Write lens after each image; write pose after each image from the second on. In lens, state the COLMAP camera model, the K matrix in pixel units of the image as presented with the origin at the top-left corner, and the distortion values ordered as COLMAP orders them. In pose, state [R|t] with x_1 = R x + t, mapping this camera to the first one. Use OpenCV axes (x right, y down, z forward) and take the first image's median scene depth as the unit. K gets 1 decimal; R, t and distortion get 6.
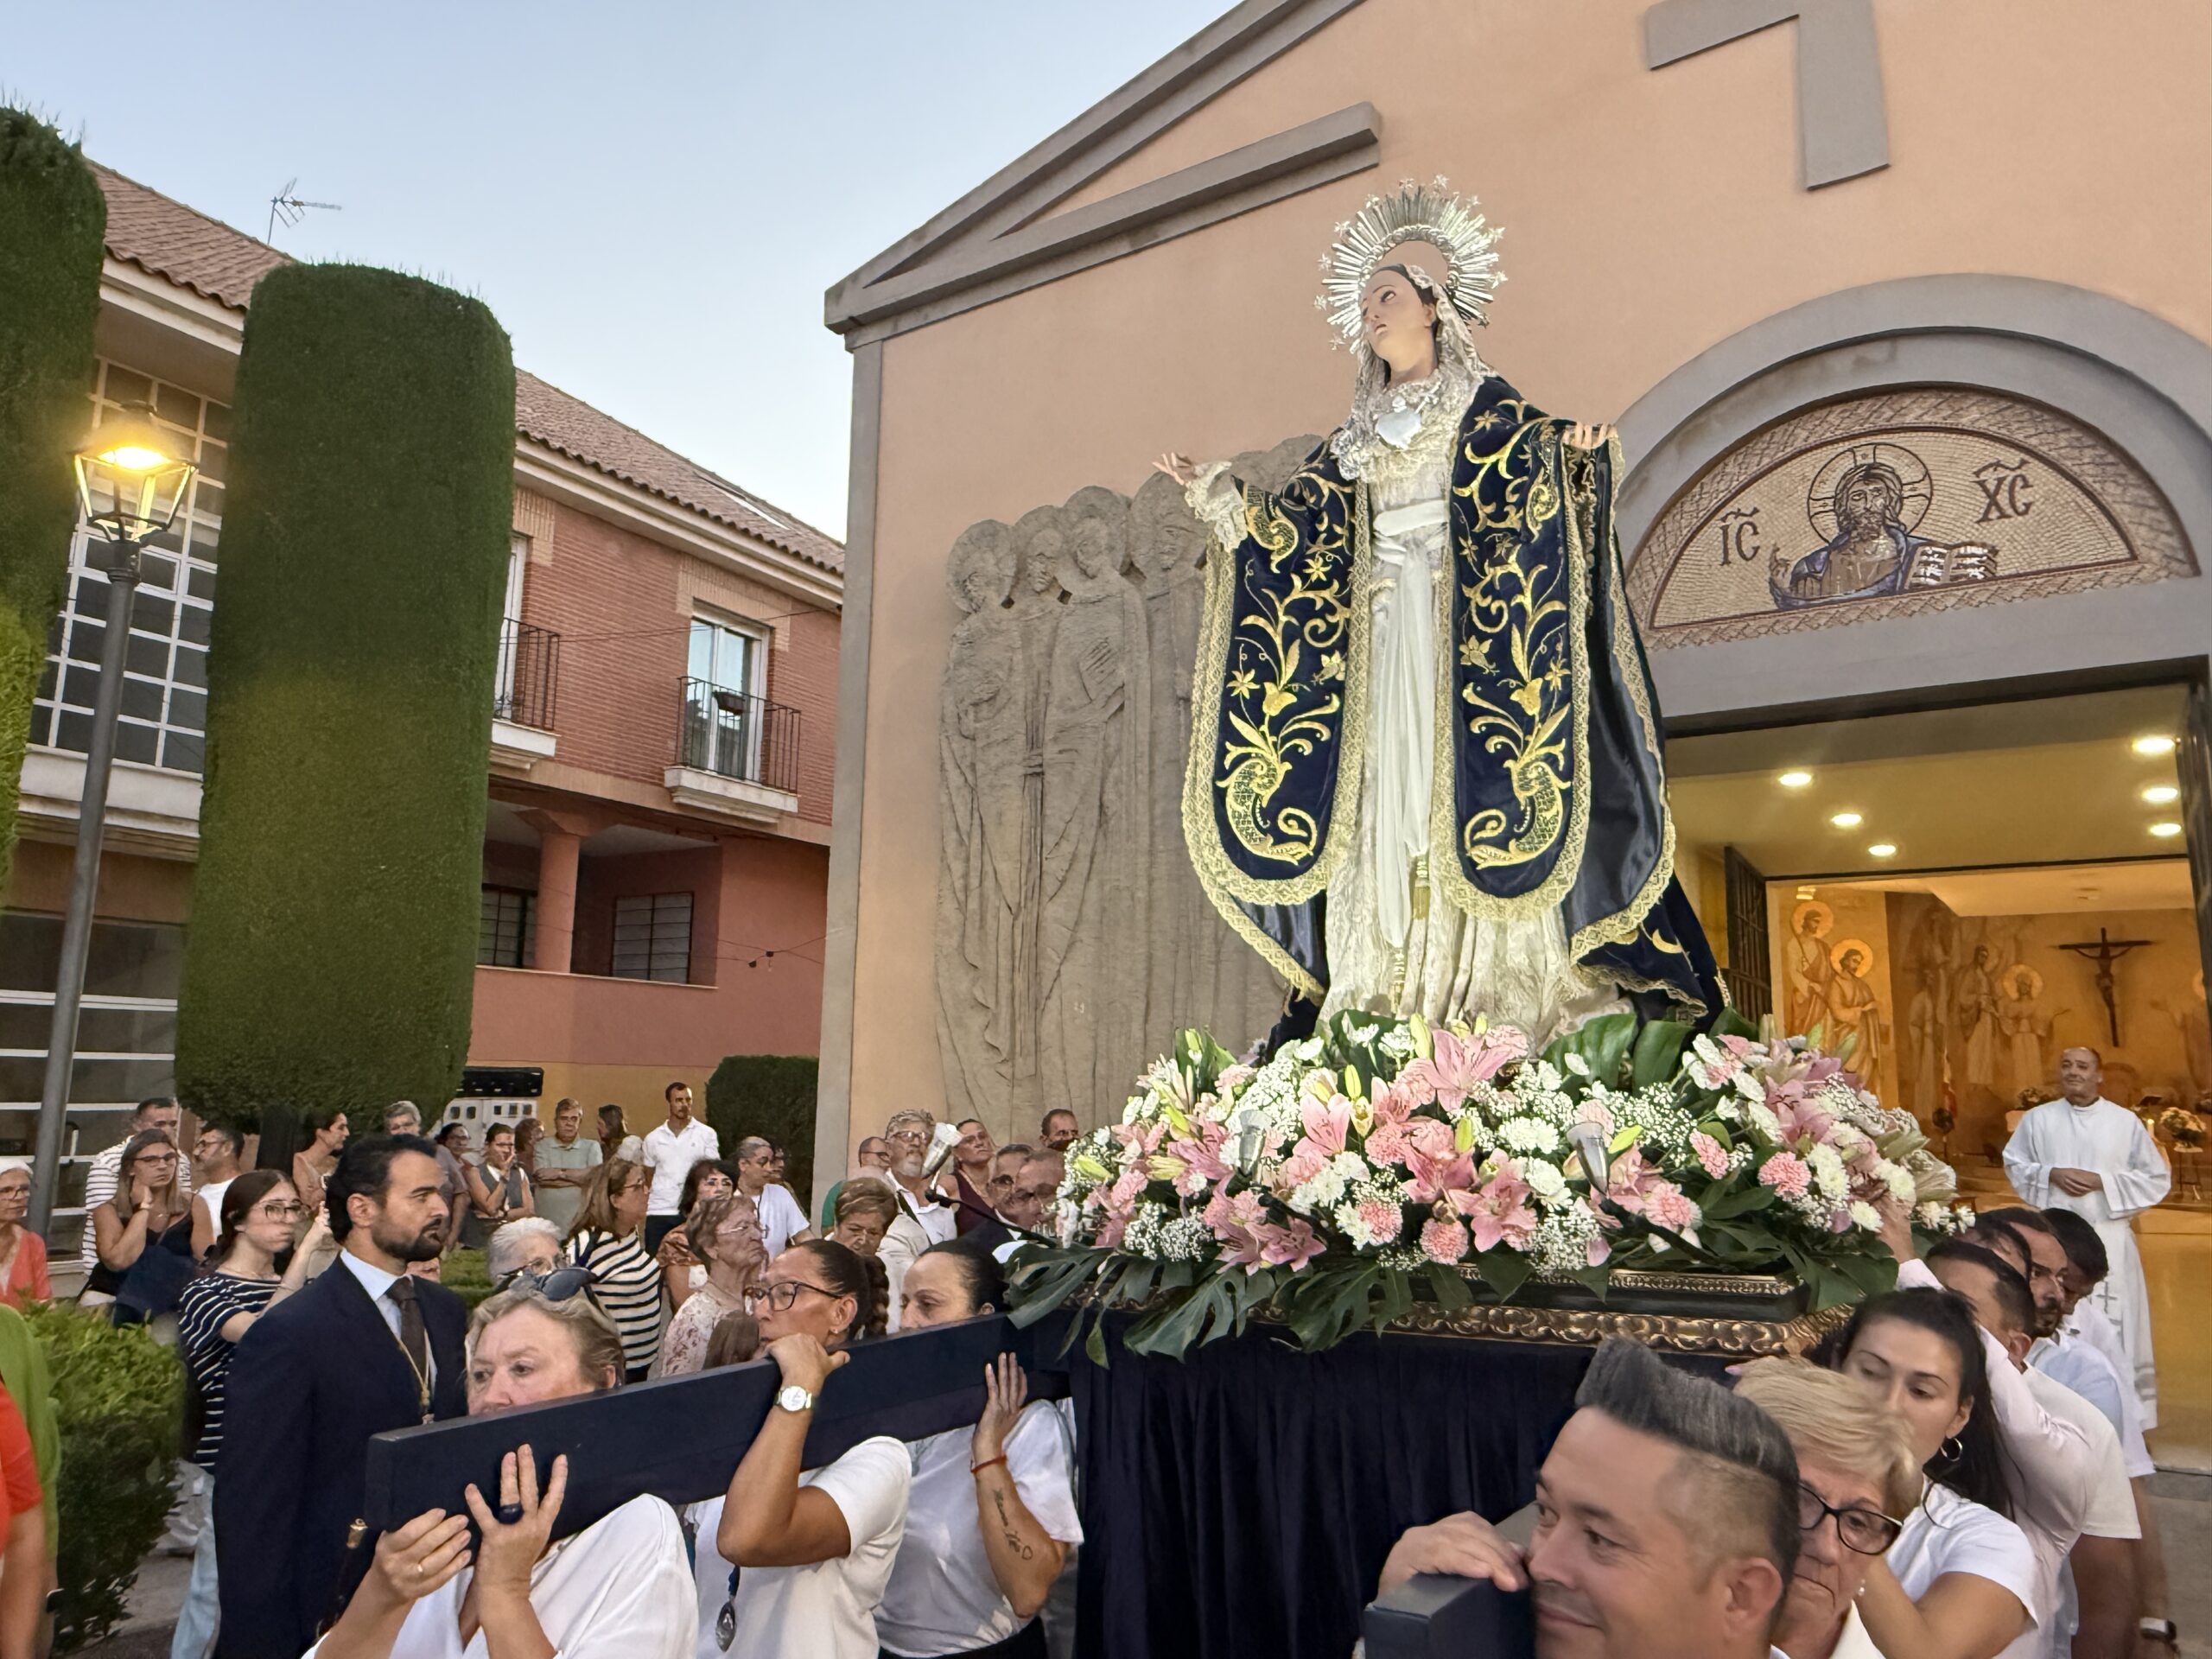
lens RADIAL K [[1517.6, 0, 1106.0], [0, 1517.6, 829.5], [0, 0, 1]] dist [0.000207, -0.004479]
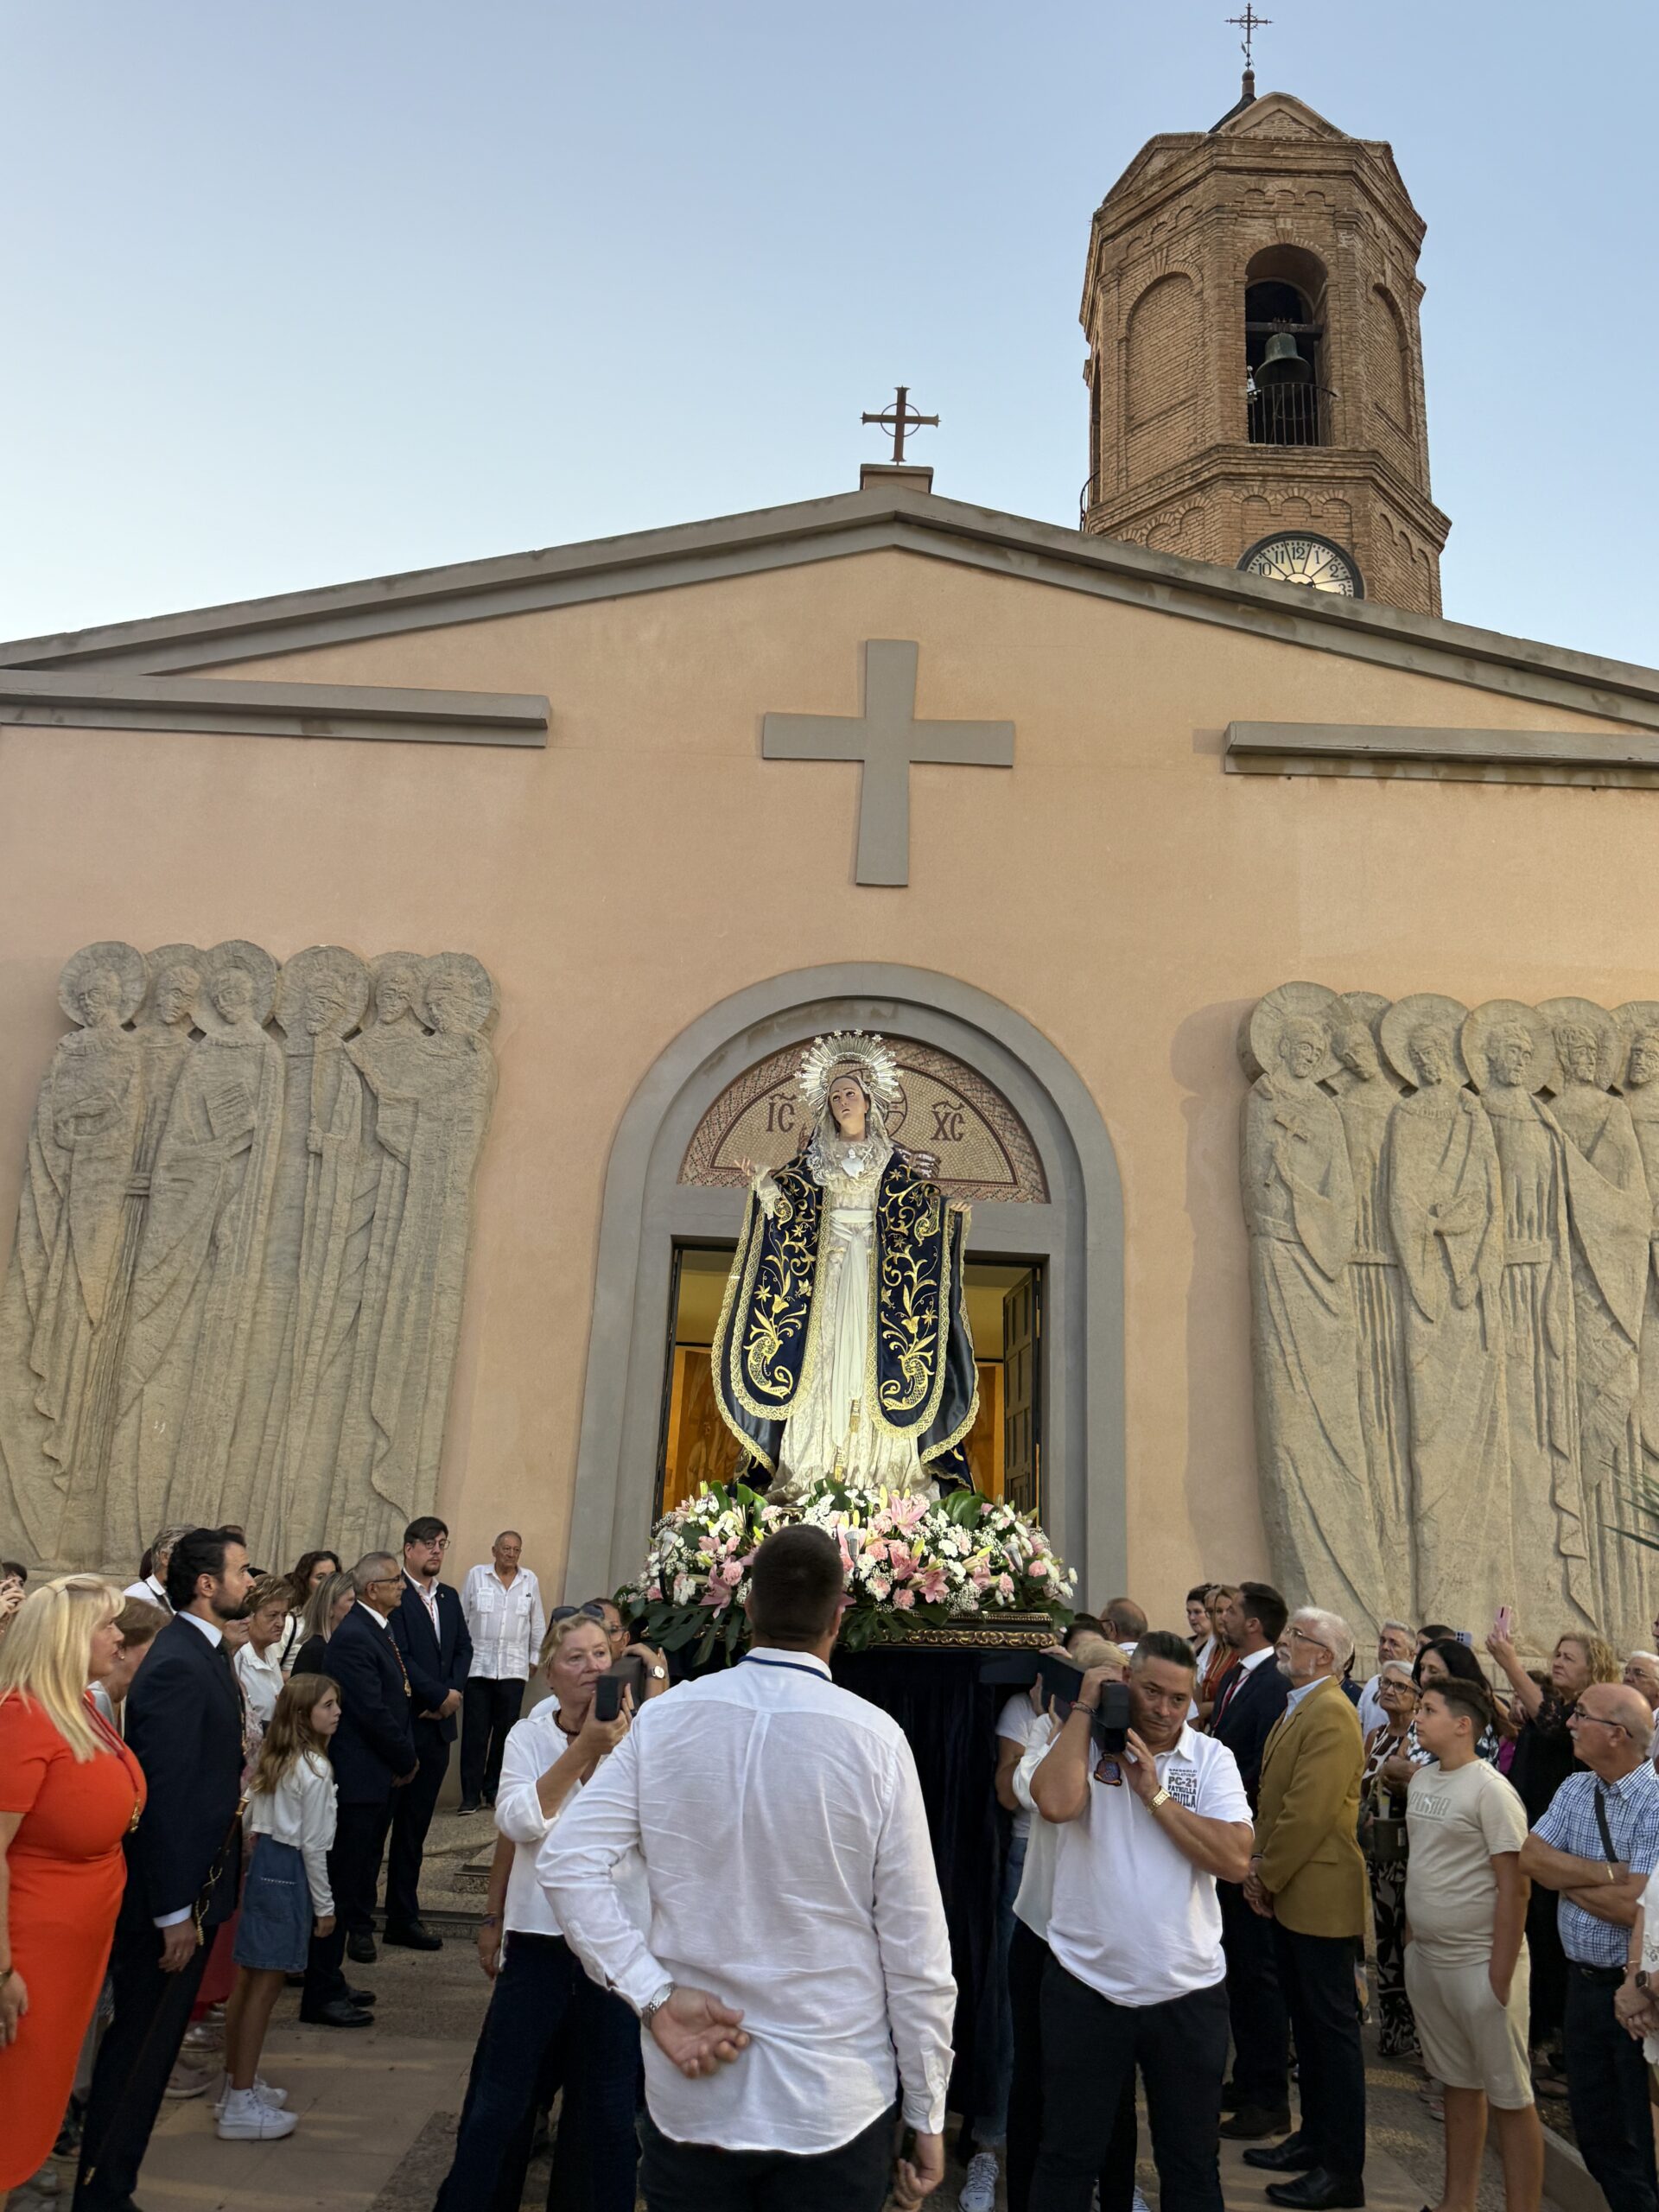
lens RADIAL K [[1499.9, 0, 829.5], [0, 1499.9, 1106.0], [0, 0, 1]] dist [0.127432, -0.216900]
pose [[0.839226, 0.177838, 0.513881, -0.270648], [-0.128643, 0.983115, -0.130136, -0.029809], [-0.528347, 0.043106, 0.847934, -0.196832]]
